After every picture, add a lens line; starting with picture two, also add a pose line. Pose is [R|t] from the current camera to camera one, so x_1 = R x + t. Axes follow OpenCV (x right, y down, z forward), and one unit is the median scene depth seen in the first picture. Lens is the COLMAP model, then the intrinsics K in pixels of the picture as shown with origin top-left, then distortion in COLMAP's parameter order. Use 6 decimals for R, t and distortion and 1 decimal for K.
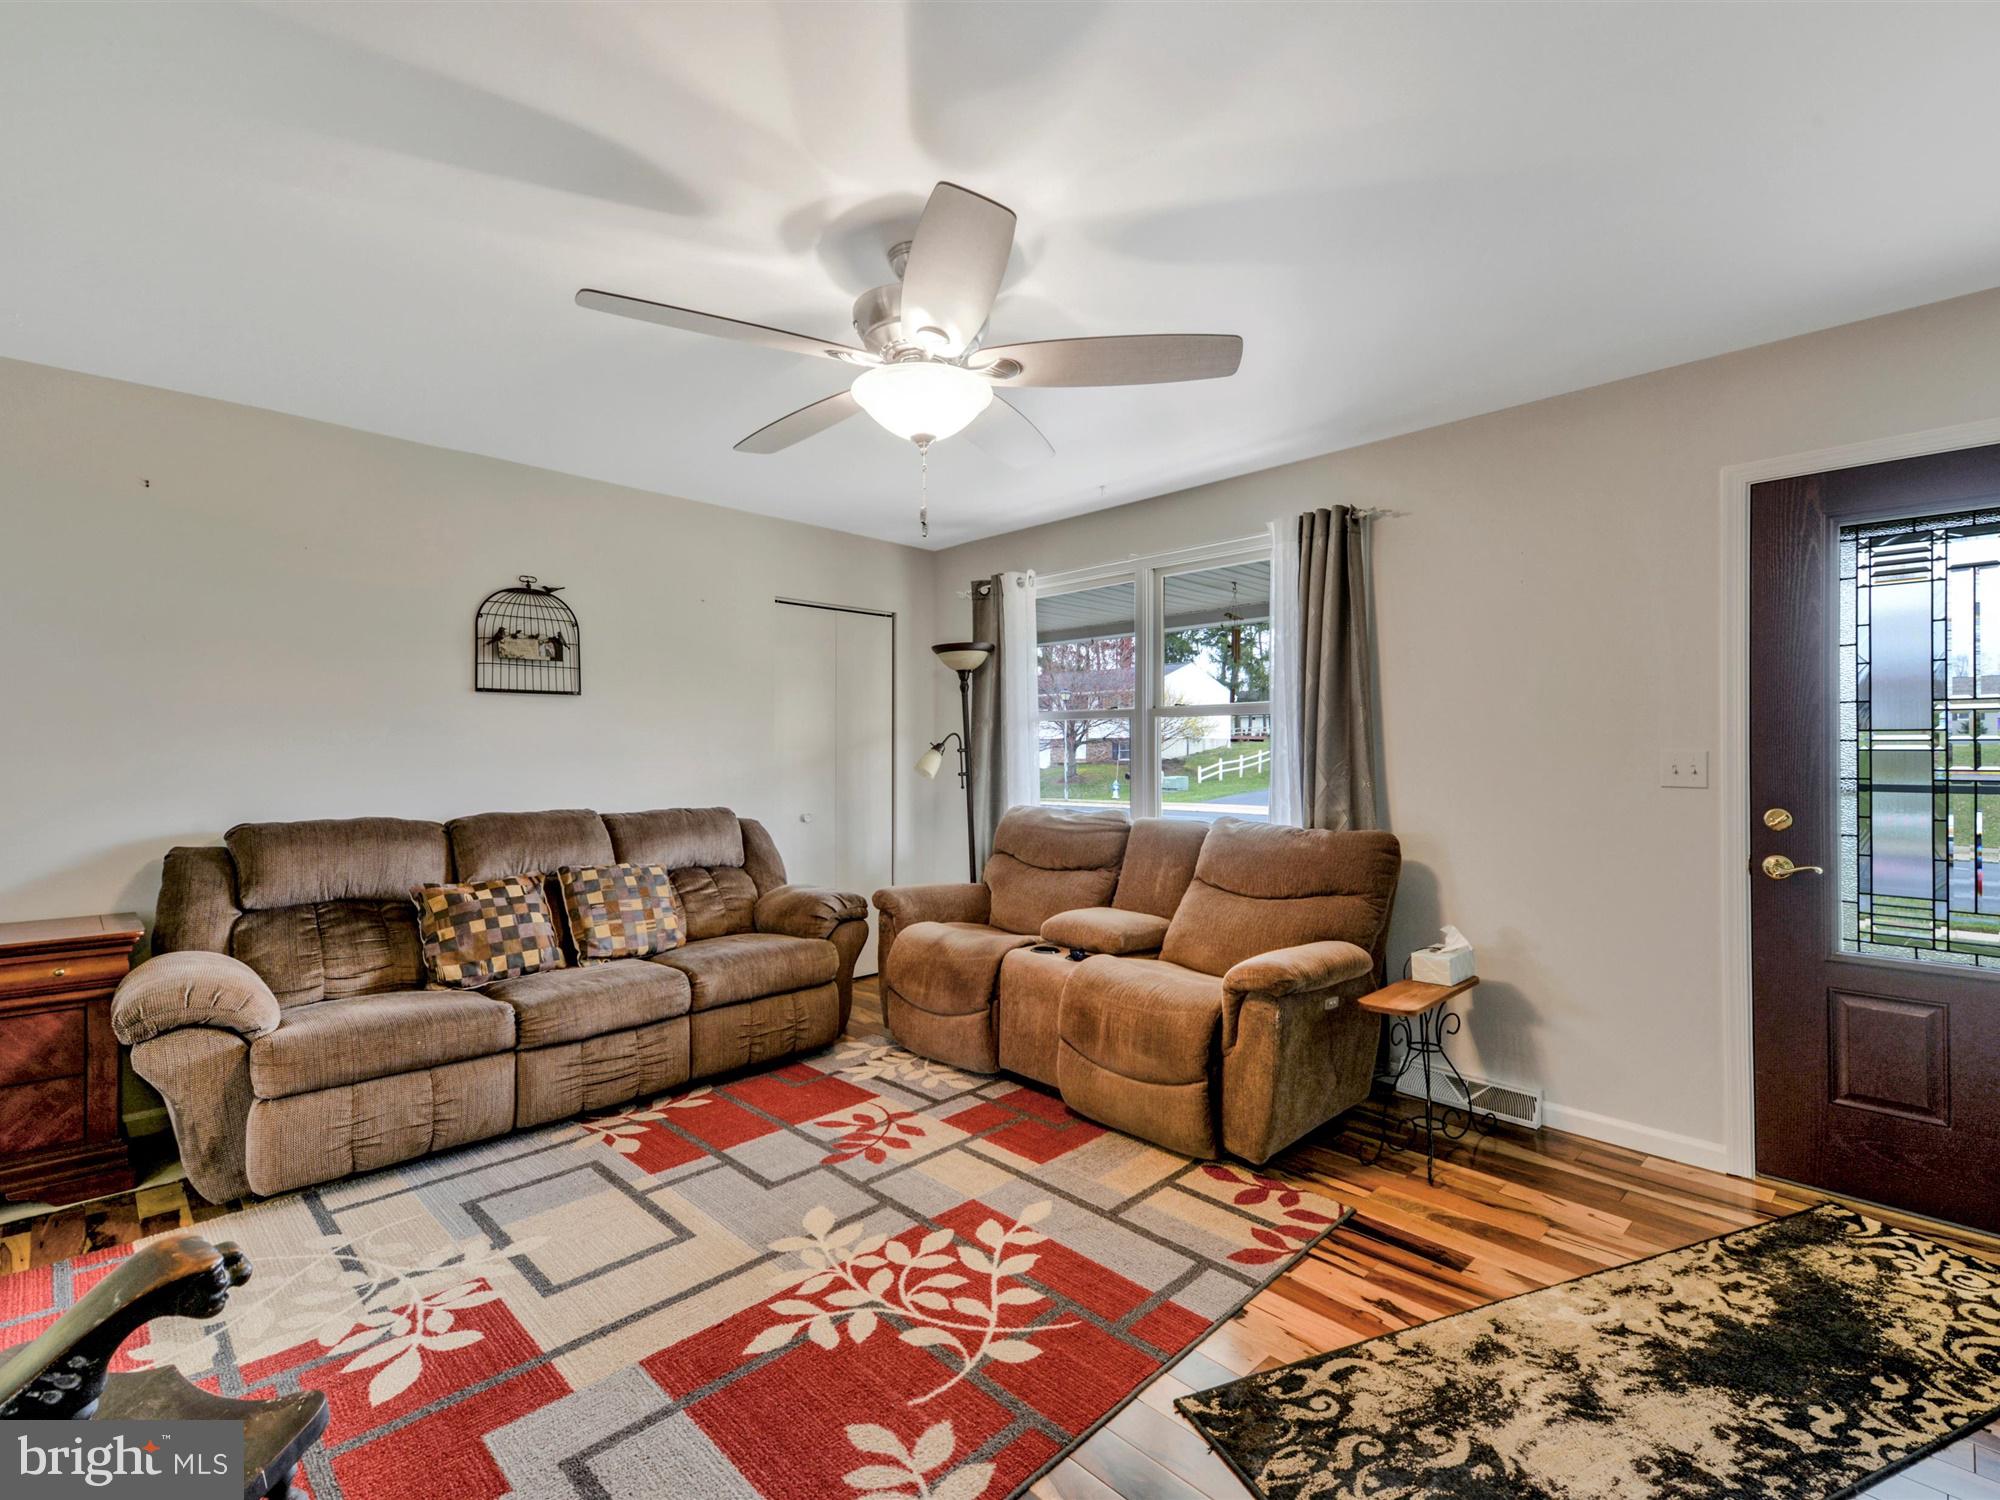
lens RADIAL K [[939.7, 0, 1003.2], [0, 939.7, 737.8], [0, 0, 1]] dist [0.038107, -0.006079]
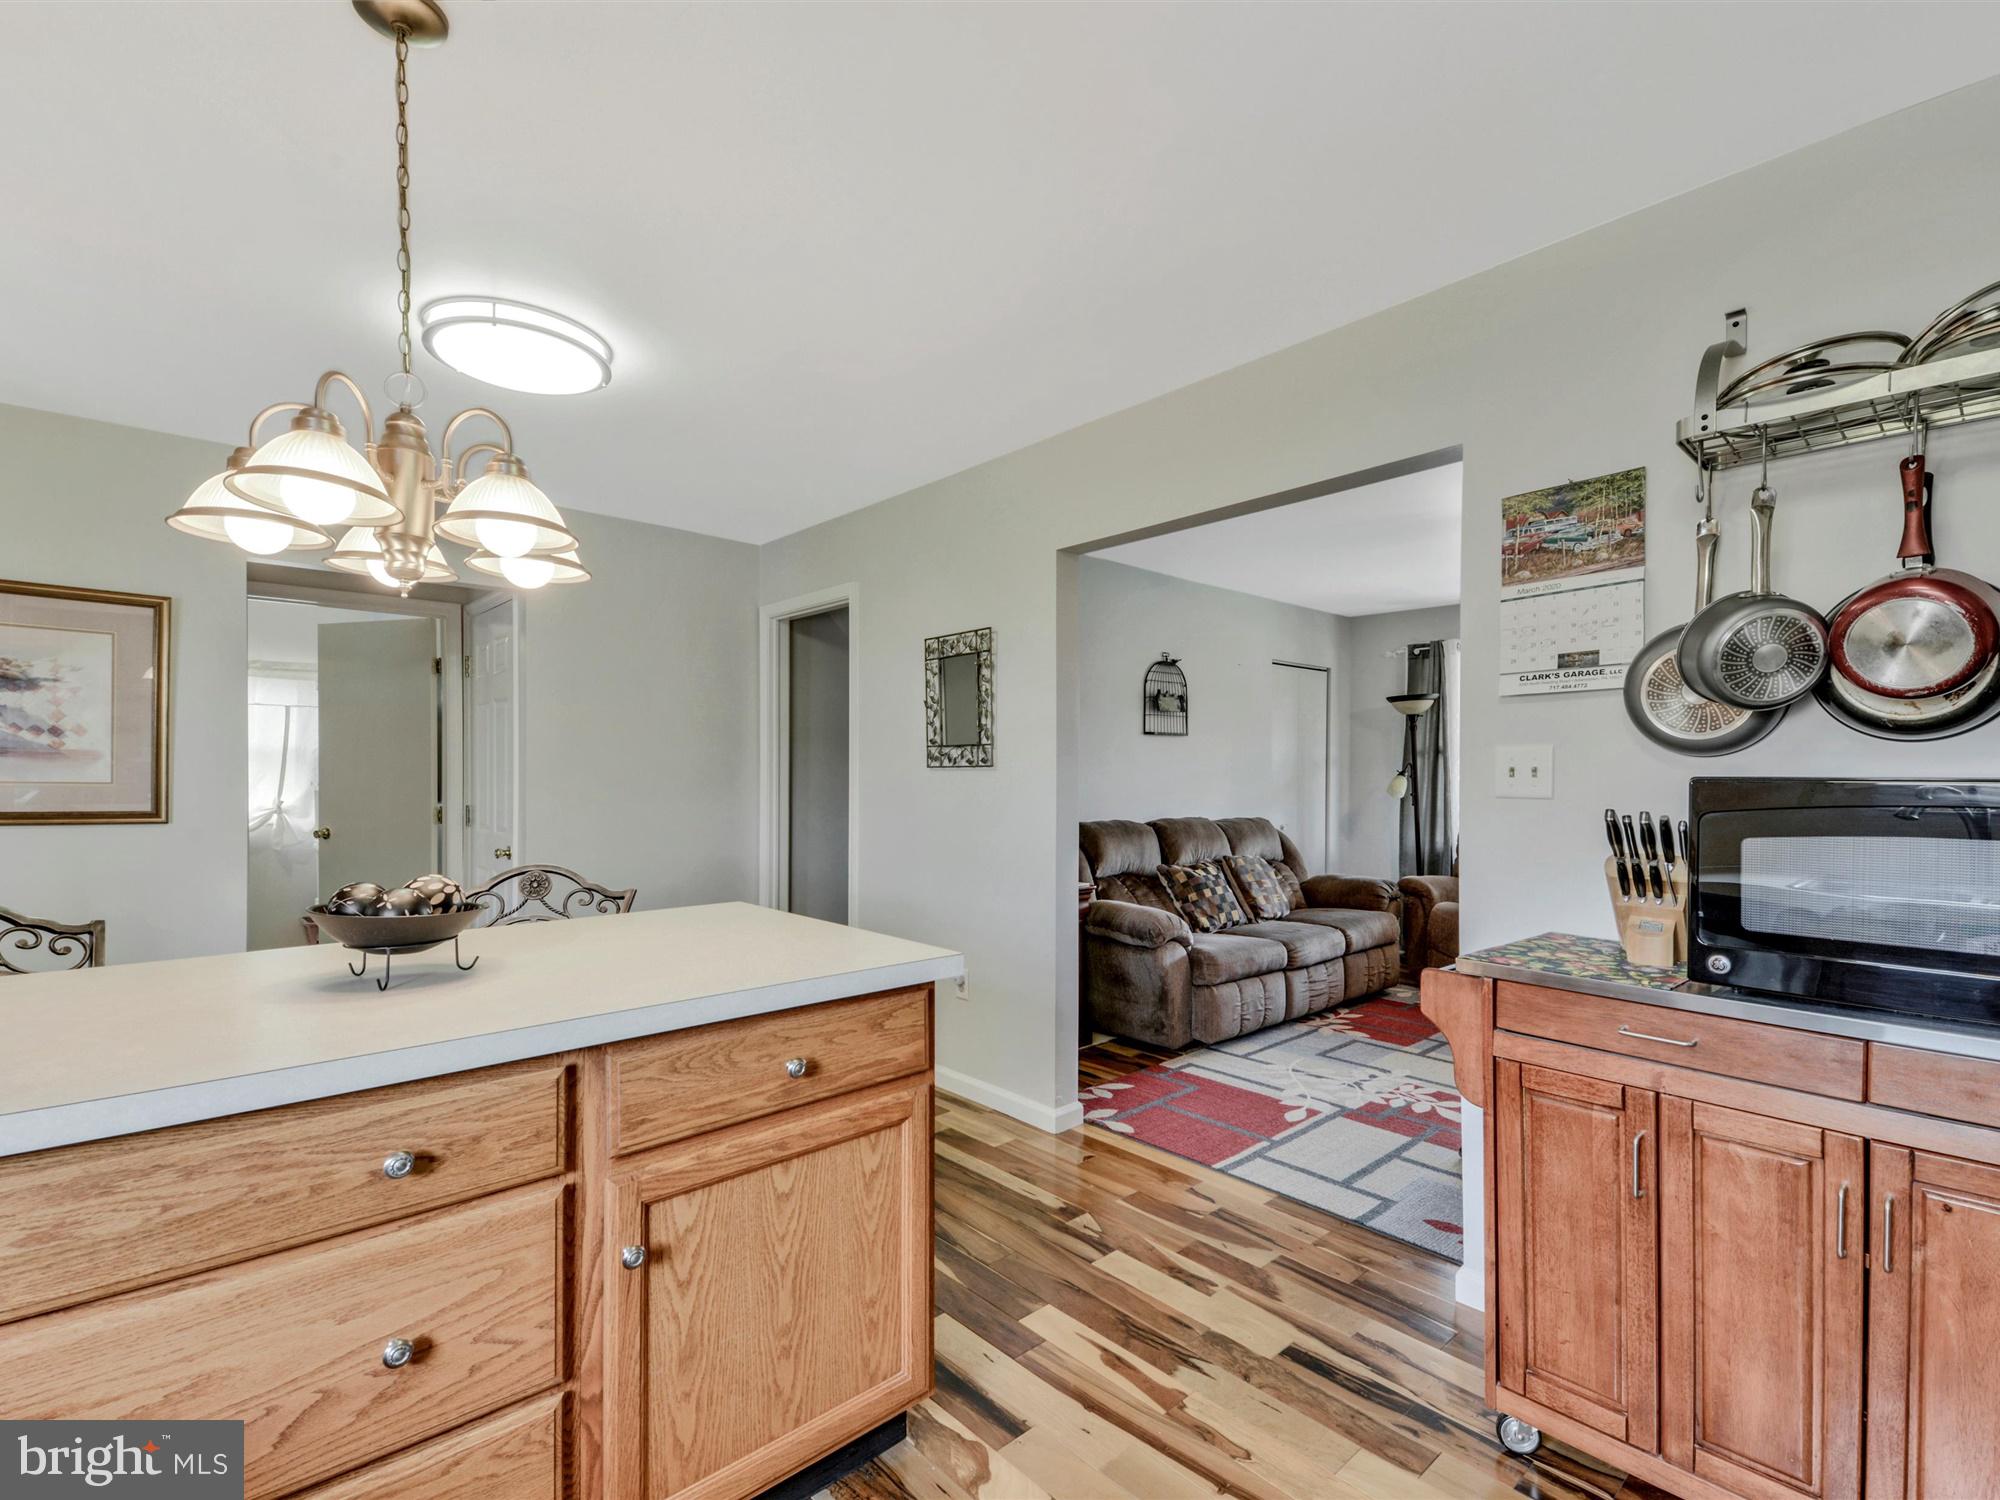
lens RADIAL K [[939.7, 0, 1007.9], [0, 939.7, 771.4], [0, 0, 1]] dist [0.038107, -0.006079]
pose [[0.999215, 0.005817, -0.039190, -0.962078], [-0.005290, 0.999894, 0.013542, -0.014795], [0.039265, -0.013324, 0.999140, -0.585896]]
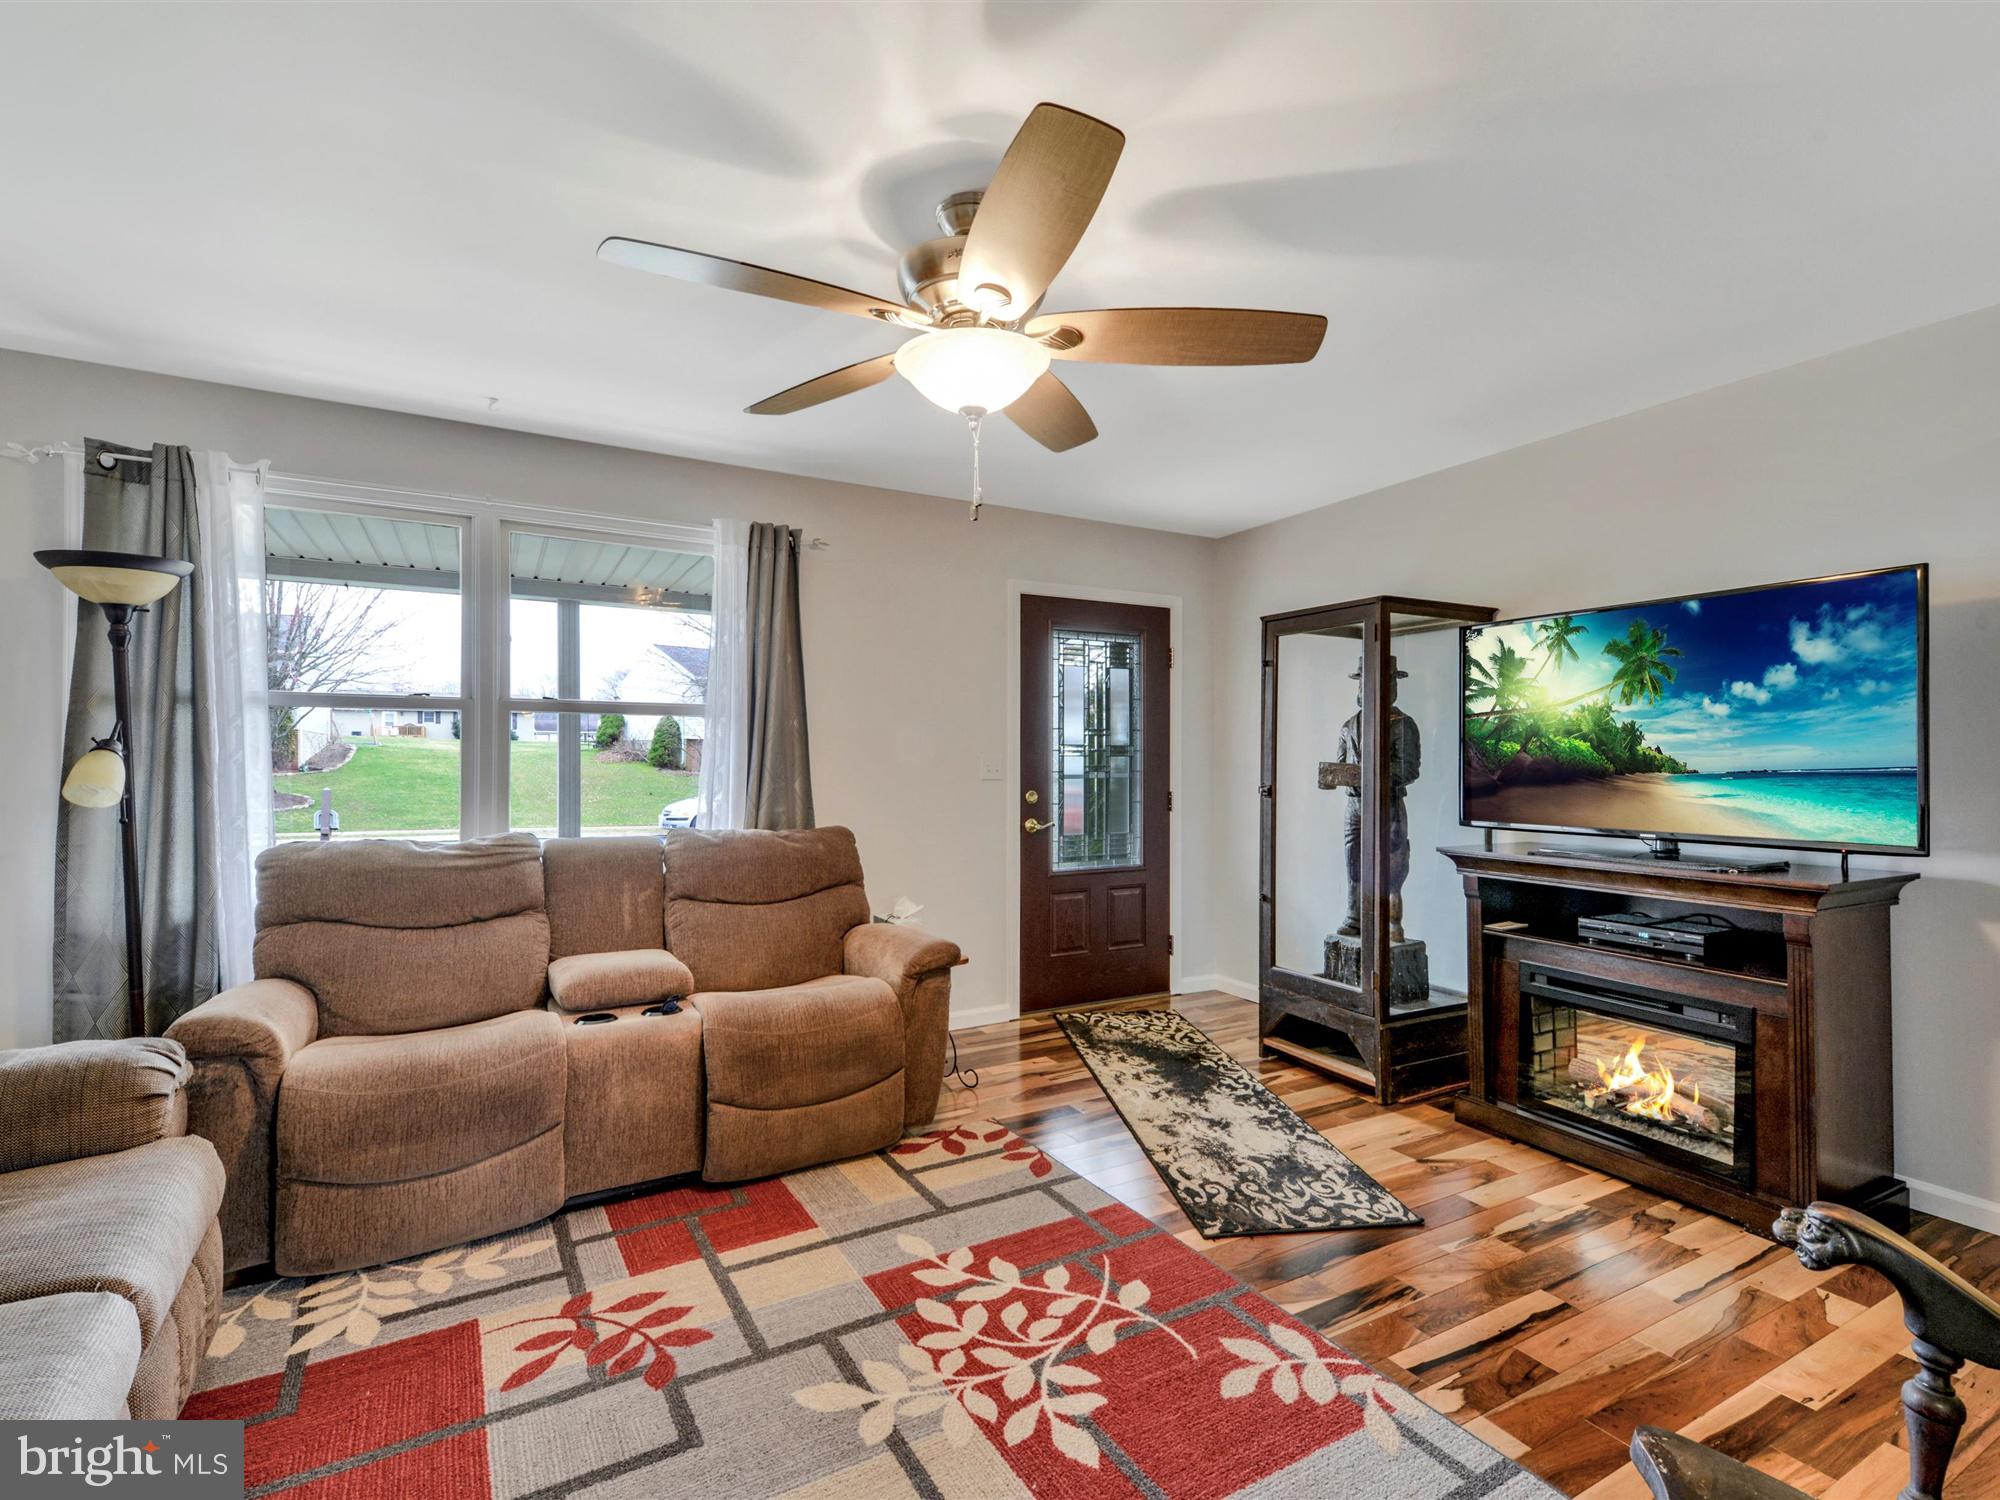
lens RADIAL K [[939.7, 0, 1044.6], [0, 939.7, 742.8], [0, 0, 1]] dist [0.038107, -0.006079]
pose [[0.240572, 0.010774, 0.970571, -0.792228], [-0.018786, 0.999803, -0.006442, 0.000412], [-0.970449, -0.016684, 0.240727, 0.599589]]
